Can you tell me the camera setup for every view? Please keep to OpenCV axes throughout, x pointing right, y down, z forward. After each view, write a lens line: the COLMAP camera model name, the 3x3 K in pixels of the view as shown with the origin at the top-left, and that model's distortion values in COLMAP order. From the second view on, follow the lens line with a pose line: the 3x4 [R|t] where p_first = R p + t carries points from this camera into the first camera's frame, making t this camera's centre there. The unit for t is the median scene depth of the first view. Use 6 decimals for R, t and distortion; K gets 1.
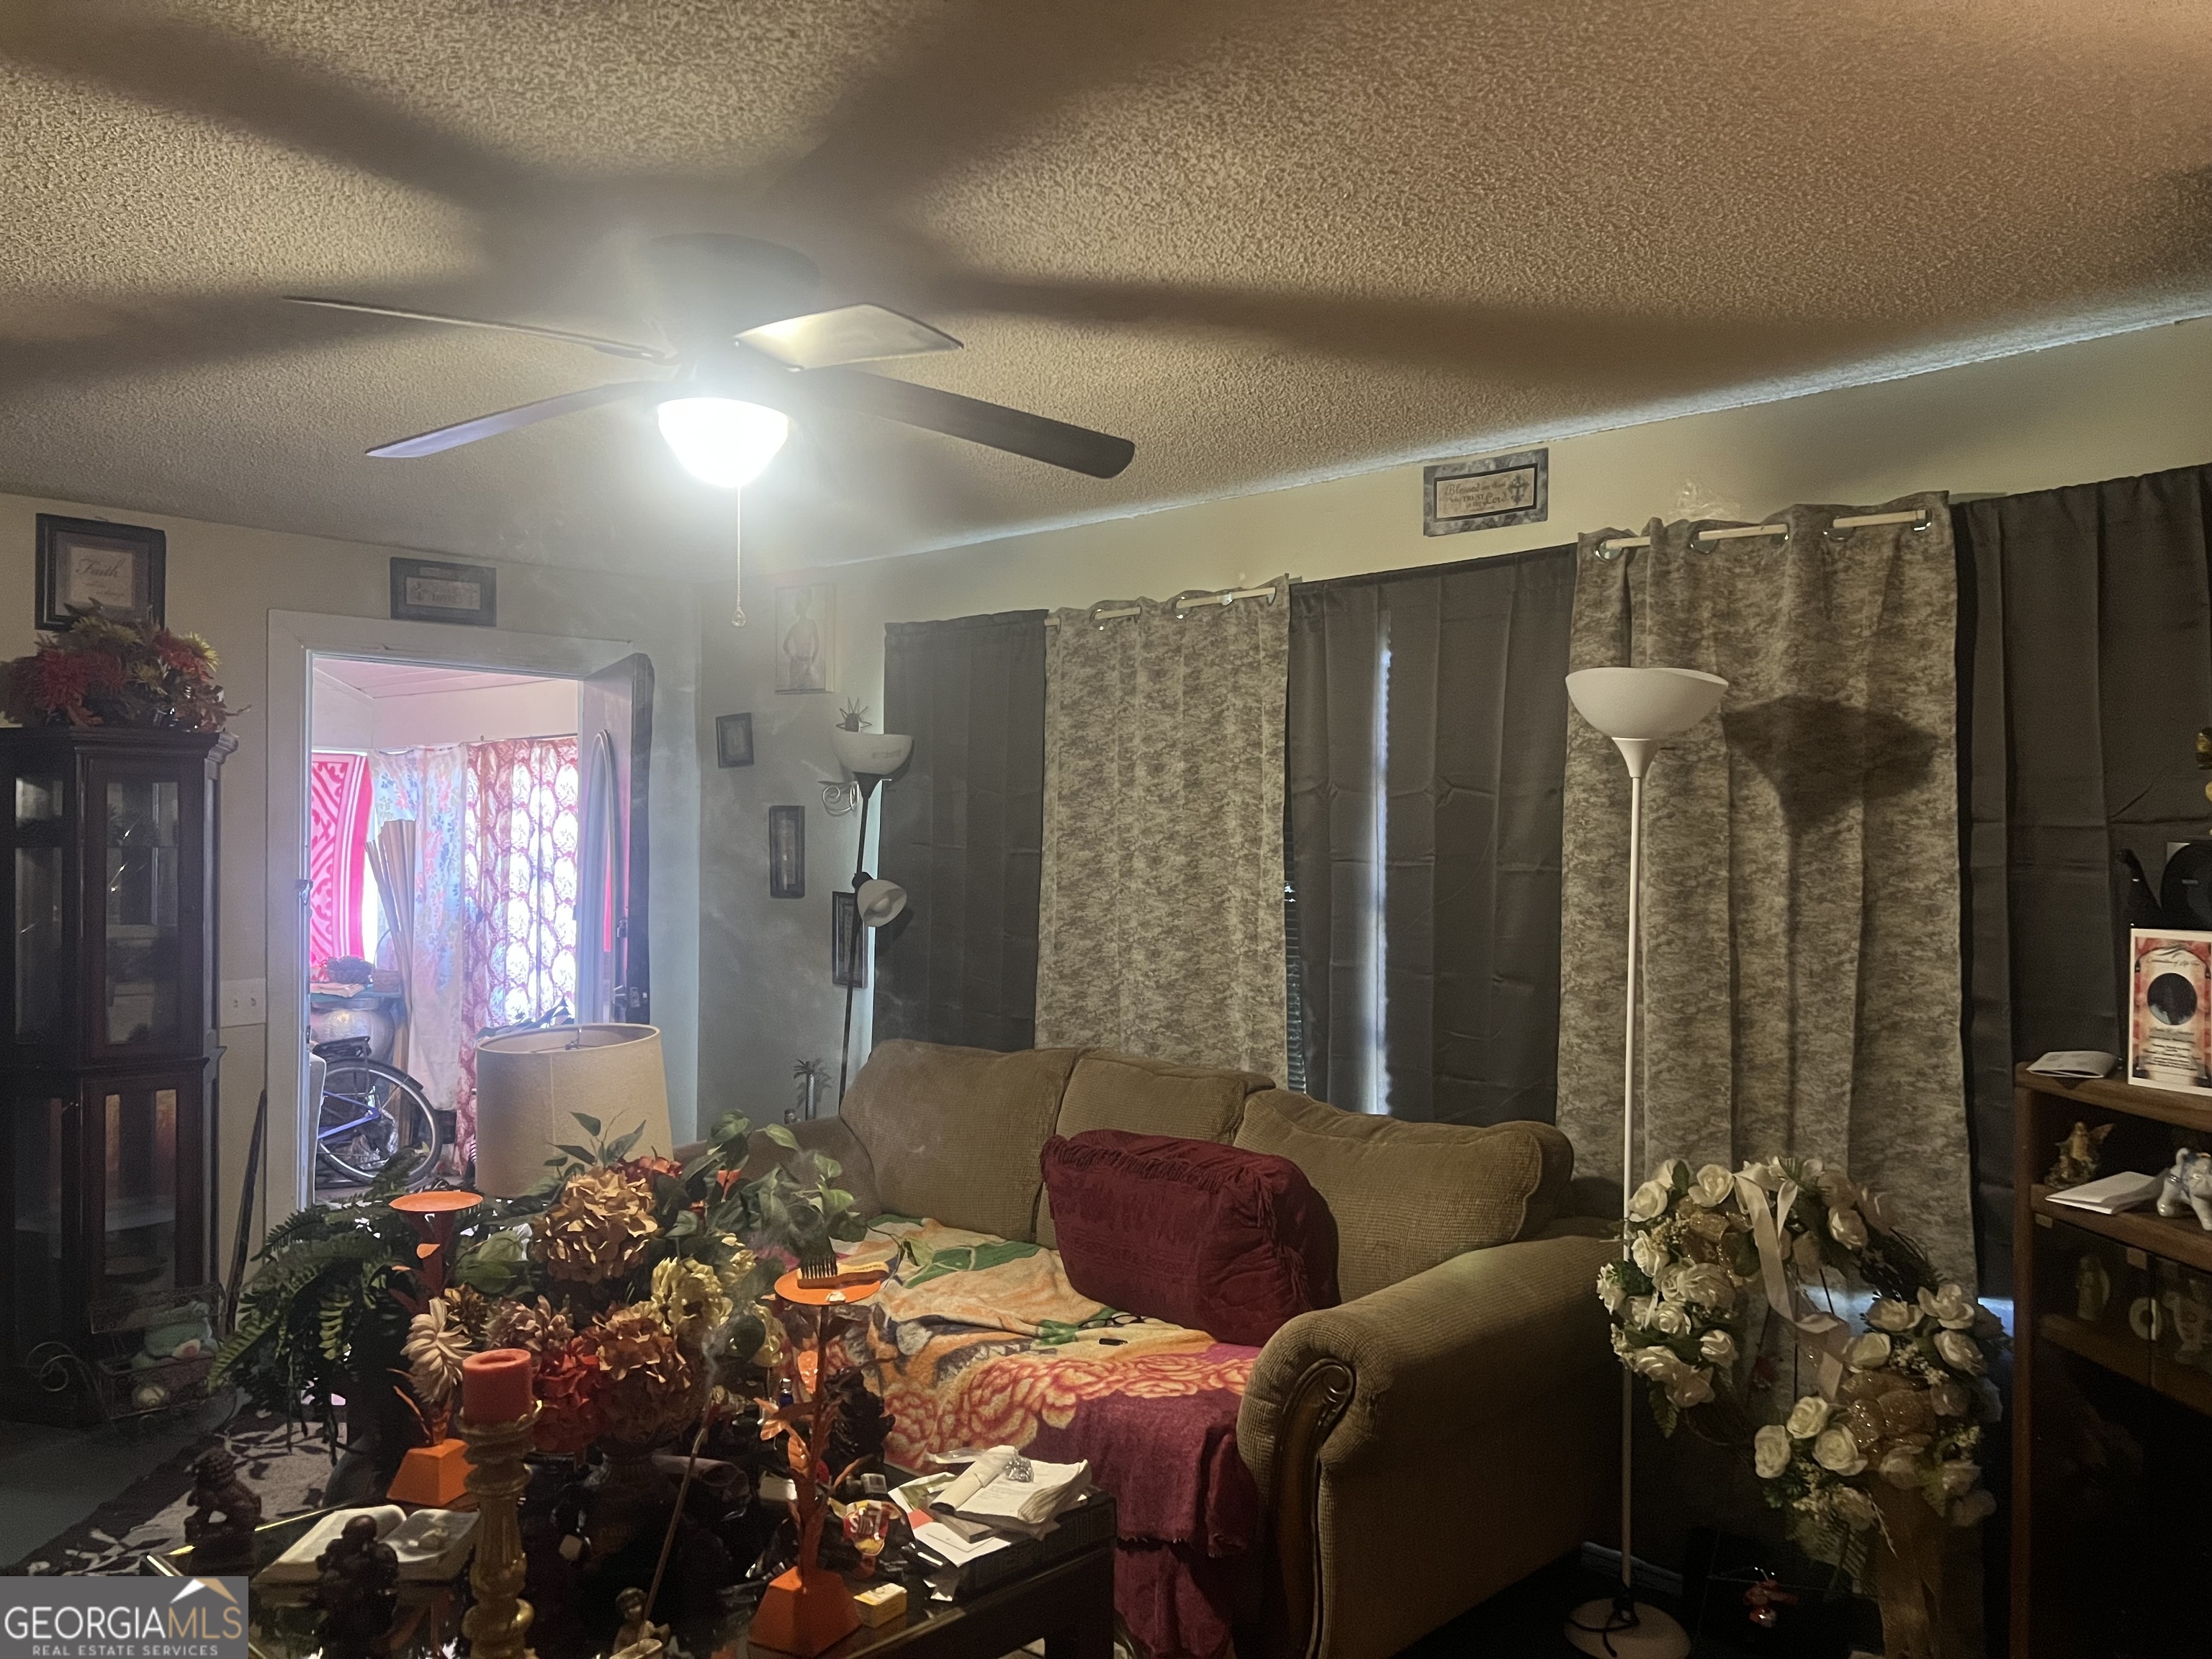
lens RADIAL K [[1658.1, 0, 1094.9], [0, 1658.1, 822.9], [0, 0, 1]] dist [0.051888, -0.064163]
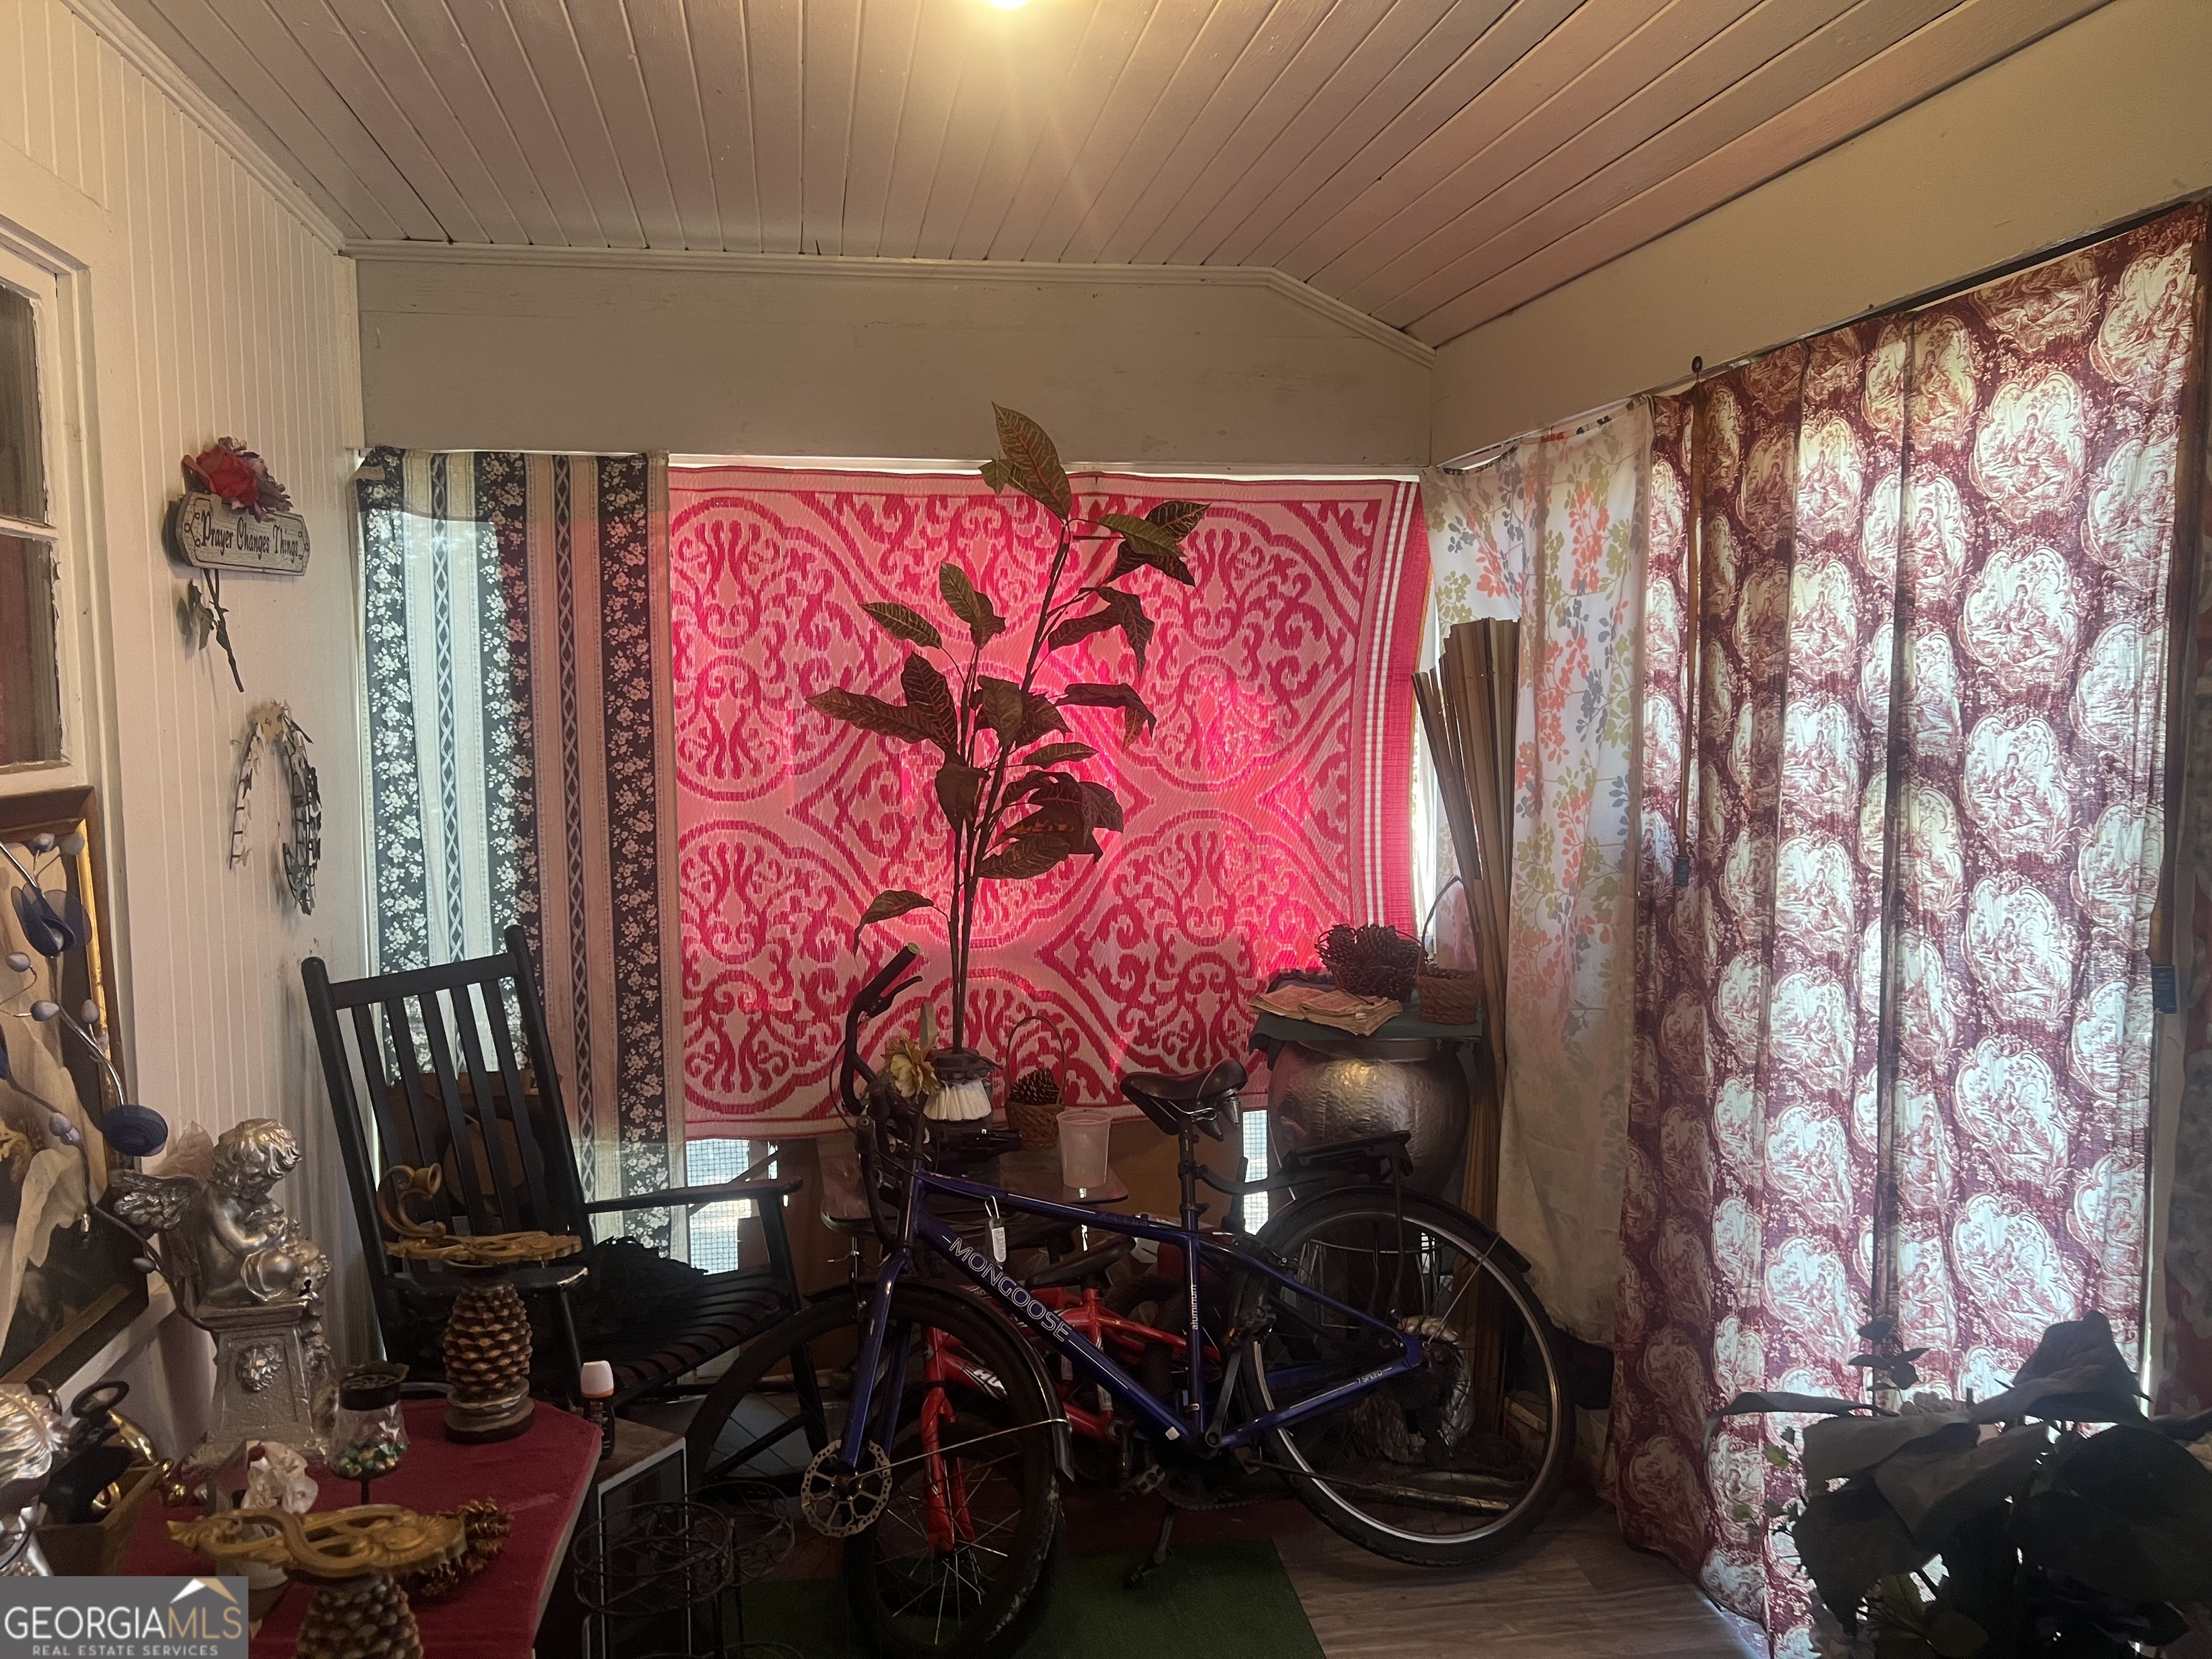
lens RADIAL K [[1658.1, 0, 1087.4], [0, 1658.1, 831.5], [0, 0, 1]] dist [0.051888, -0.064163]
pose [[0.798393, 0.039885, -0.600815, -0.257178], [0.018569, 0.995698, 0.090775, 0.012483], [0.601851, -0.083631, 0.794218, 0.640995]]
